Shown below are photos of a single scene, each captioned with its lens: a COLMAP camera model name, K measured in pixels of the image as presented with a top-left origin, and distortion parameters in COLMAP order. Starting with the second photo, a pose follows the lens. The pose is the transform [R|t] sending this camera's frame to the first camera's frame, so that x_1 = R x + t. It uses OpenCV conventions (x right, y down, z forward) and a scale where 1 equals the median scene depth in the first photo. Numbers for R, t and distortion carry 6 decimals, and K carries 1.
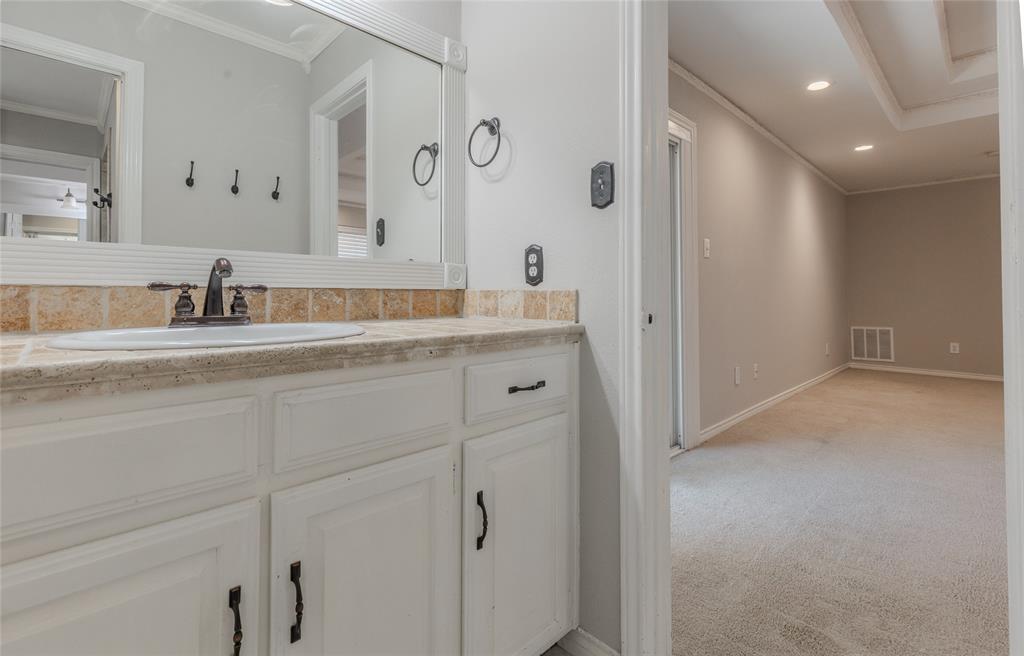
lens RADIAL K [[460.1, 0, 535.2], [0, 460.1, 281.9], [0, 0, 1]] dist [-0.000304, -0.000062]
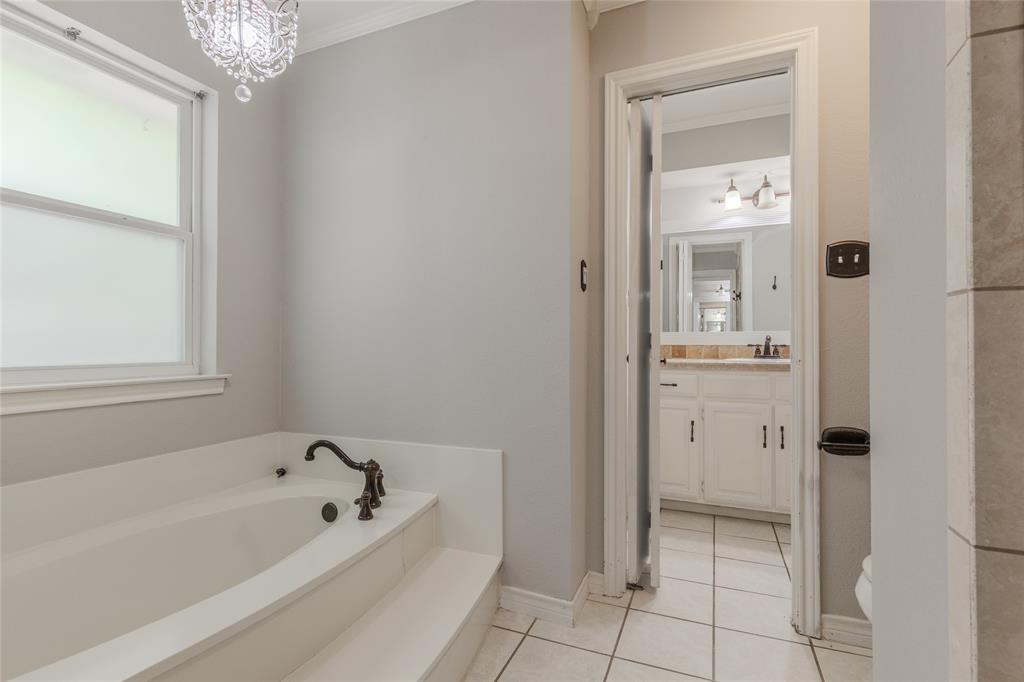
lens RADIAL K [[476.1, 0, 512.0], [0, 476.1, 341.0], [0, 0, 1]] dist [0.002984, 0.000066]
pose [[0.359470, -0.011587, -0.933085, 0.641867], [0.022262, 0.999745, -0.003838, -0.017135], [0.932891, -0.019392, 0.359636, -0.661949]]
